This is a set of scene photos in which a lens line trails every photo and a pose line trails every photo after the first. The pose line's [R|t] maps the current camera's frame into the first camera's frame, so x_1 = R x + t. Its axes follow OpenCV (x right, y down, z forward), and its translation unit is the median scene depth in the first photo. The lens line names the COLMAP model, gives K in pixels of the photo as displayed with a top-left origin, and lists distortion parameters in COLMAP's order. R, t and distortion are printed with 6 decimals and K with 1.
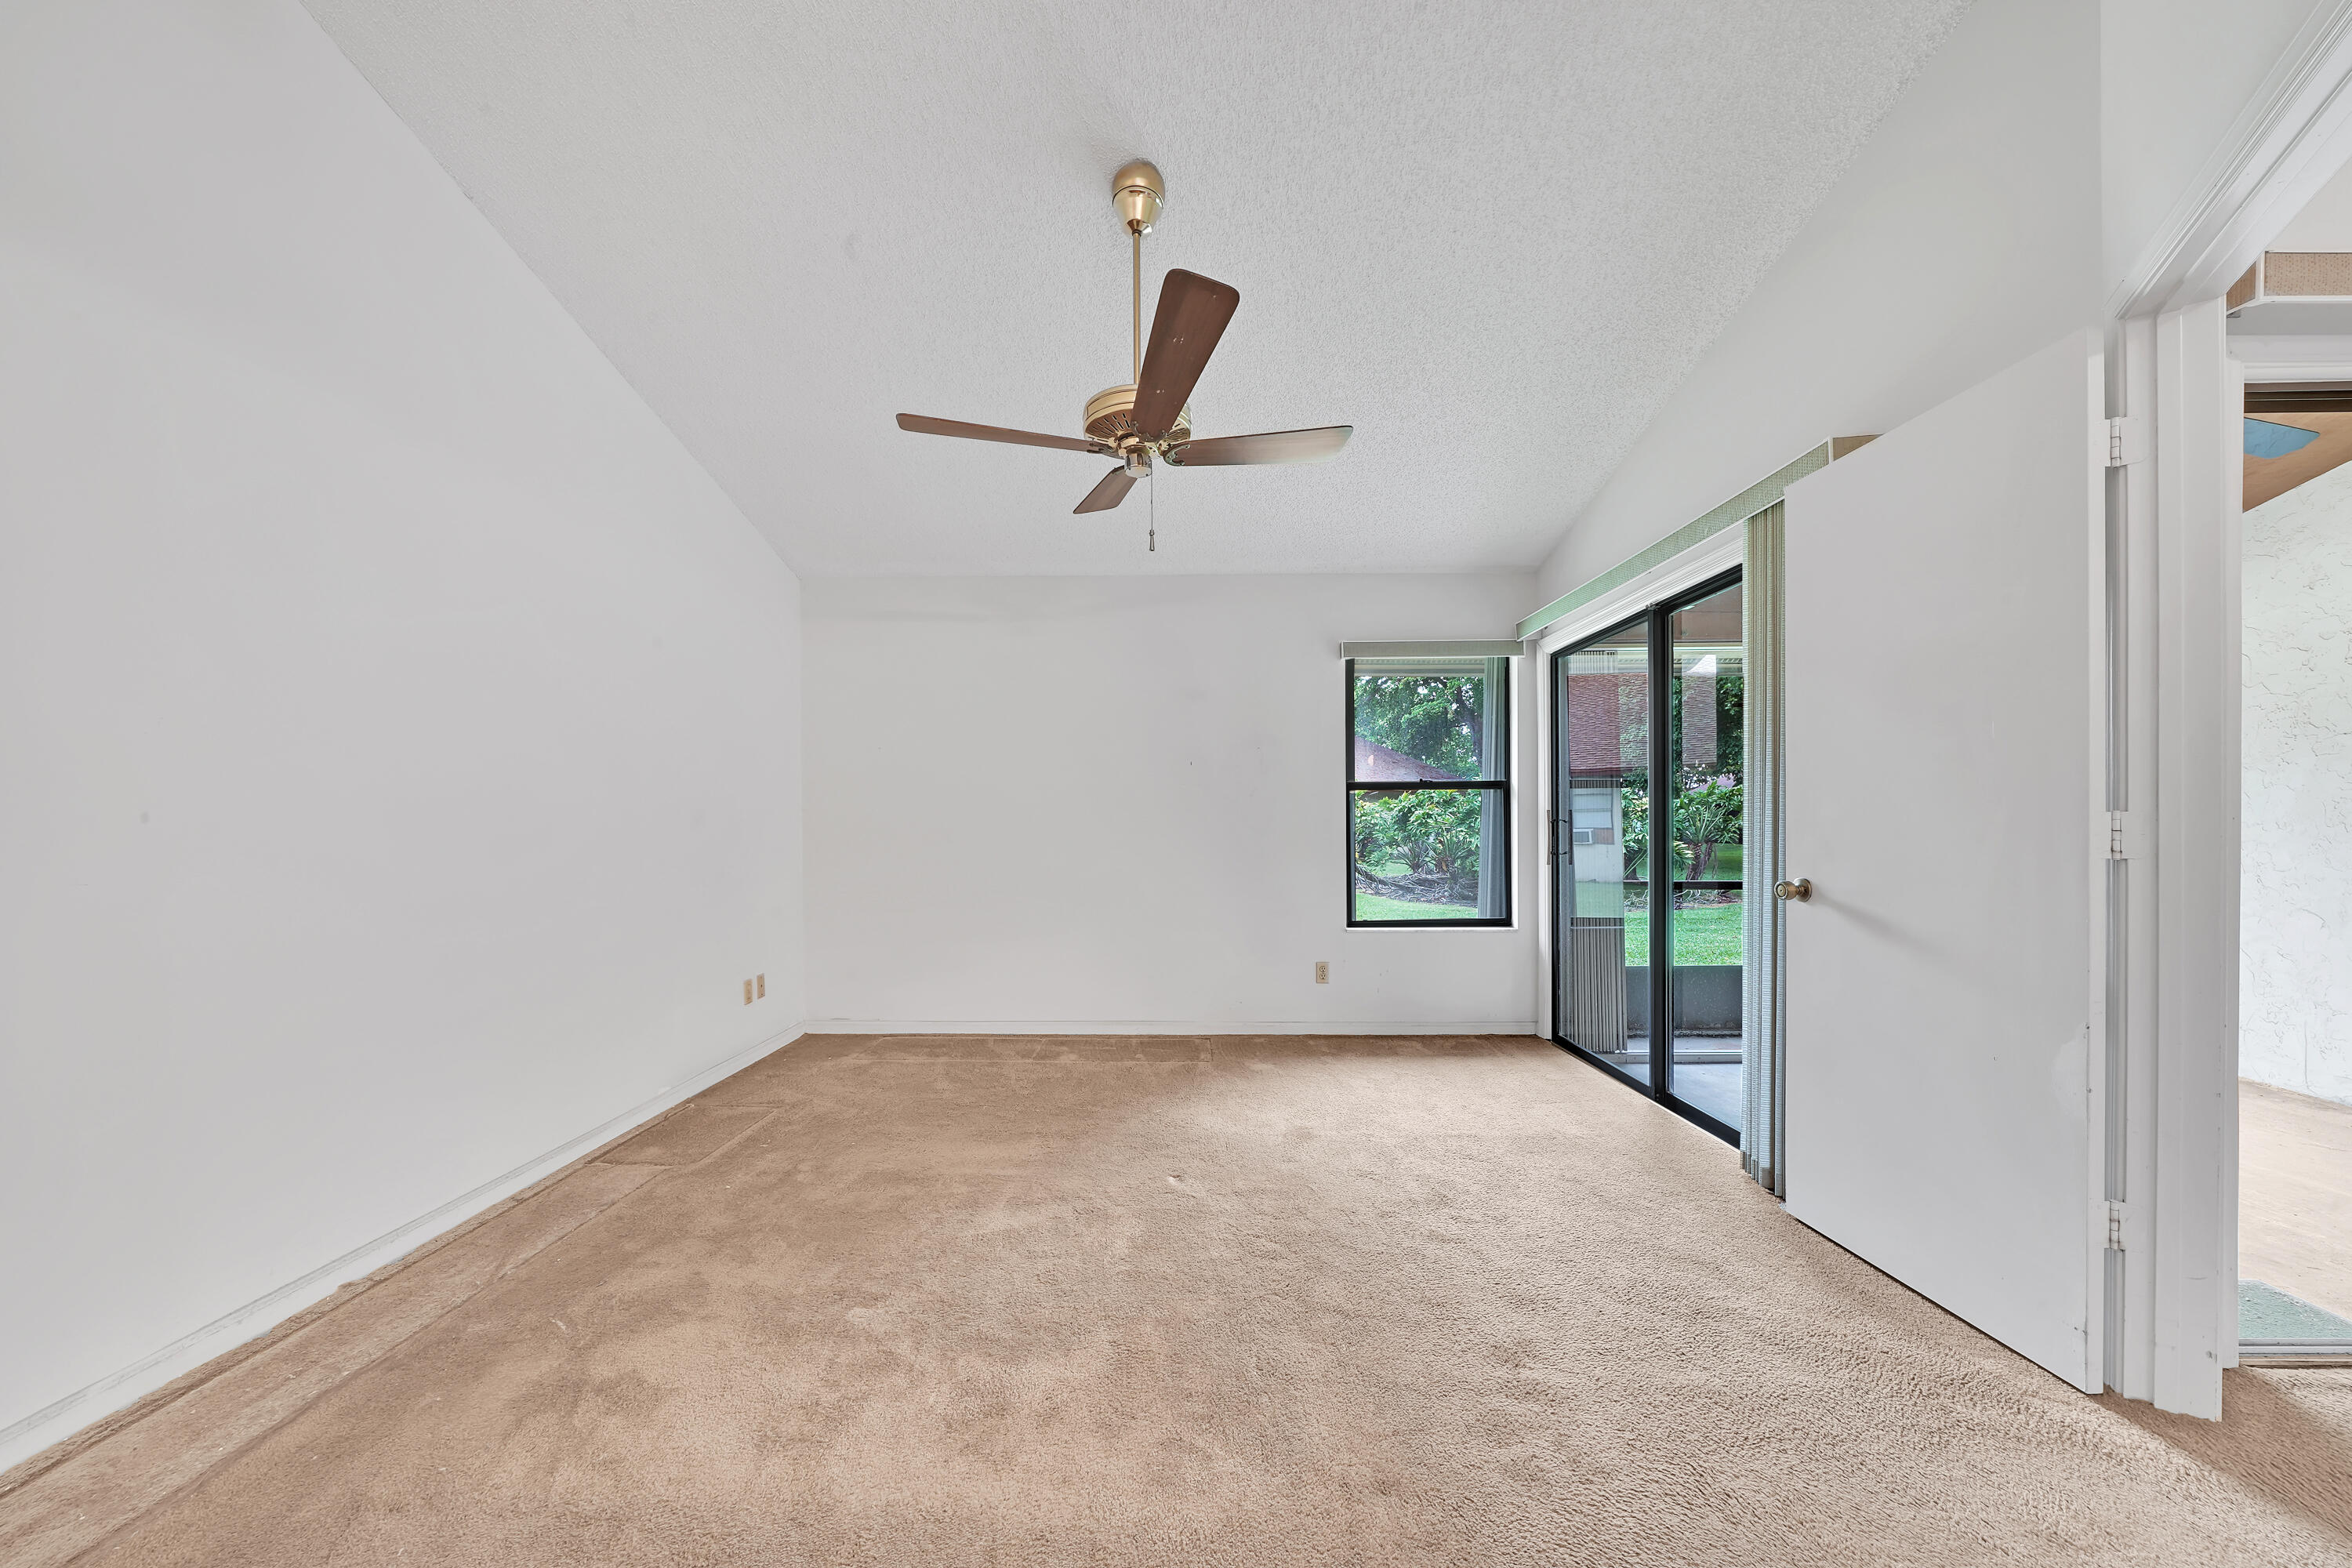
lens RADIAL K [[943.8, 0, 1170.8], [0, 943.8, 818.4], [0, 0, 1]] dist [-0.000037, -0.000003]
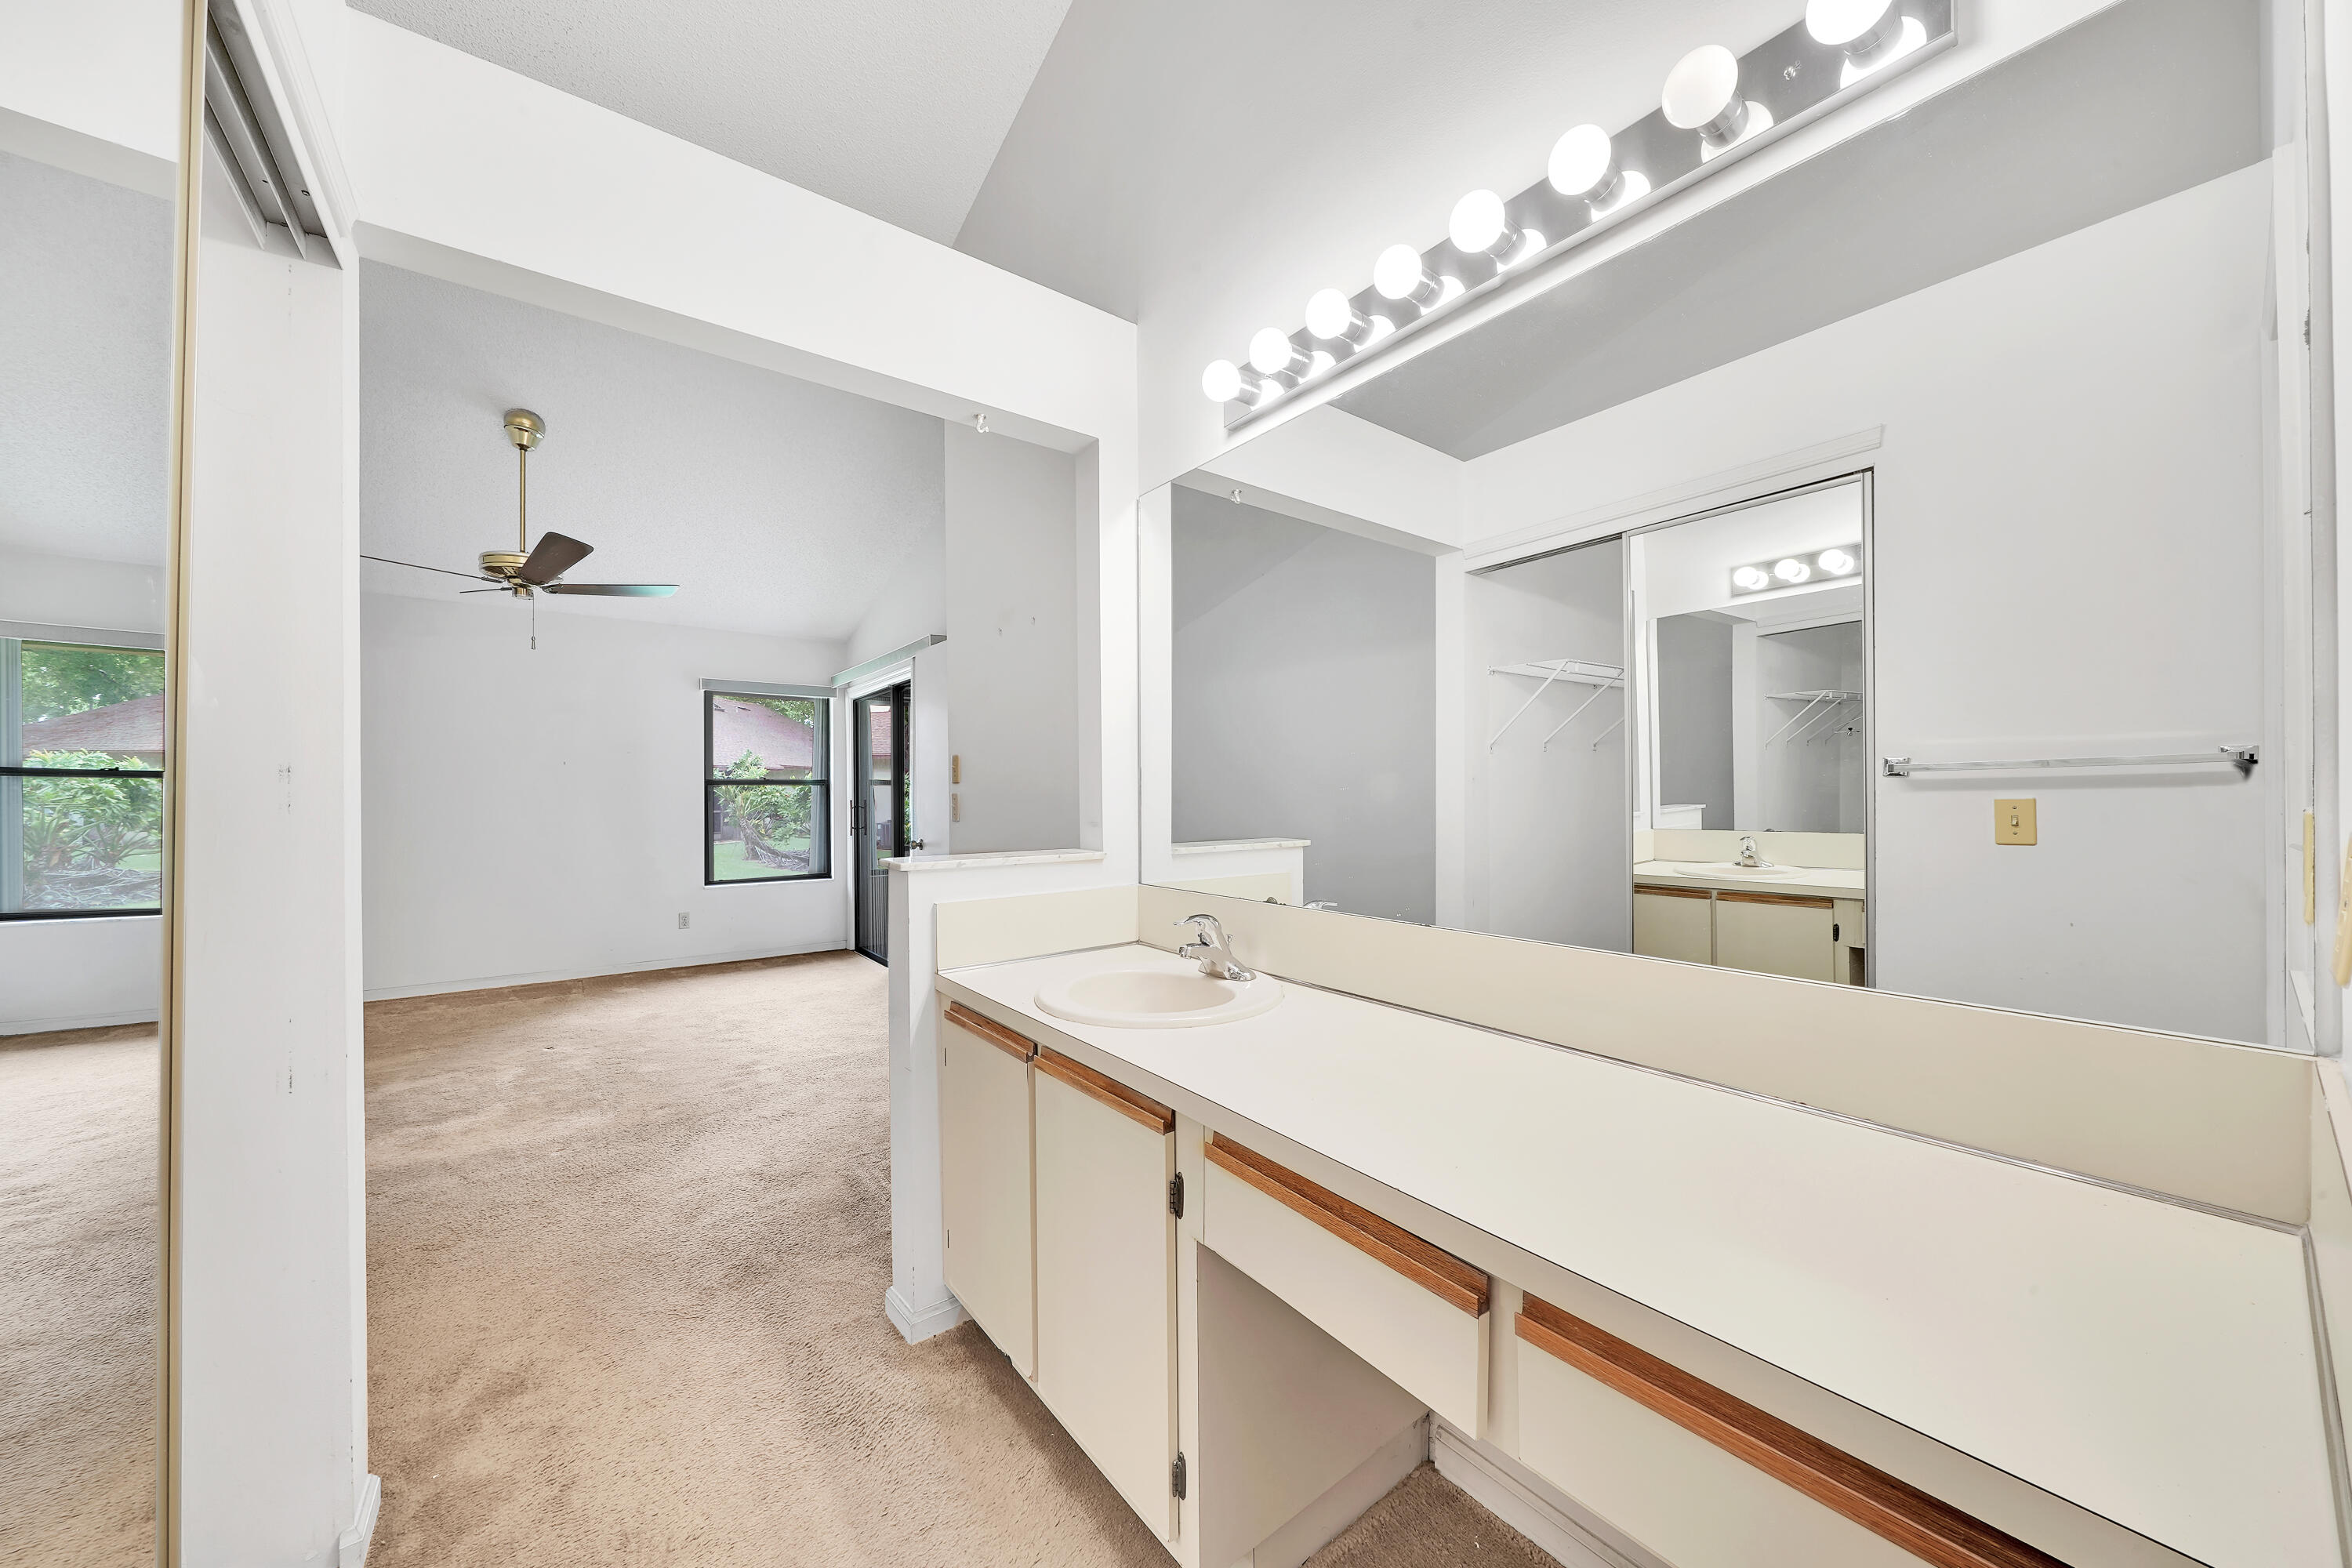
lens RADIAL K [[831.4, 0, 1176.0], [0, 831.4, 784.0], [0, 0, 1]] dist [-0.002684, -0.000130]
pose [[0.793689, 0.005195, 0.608301, -0.007968], [0.003127, 0.999915, -0.012621, -0.024678], [-0.608316, 0.011919, 0.793606, -0.608175]]
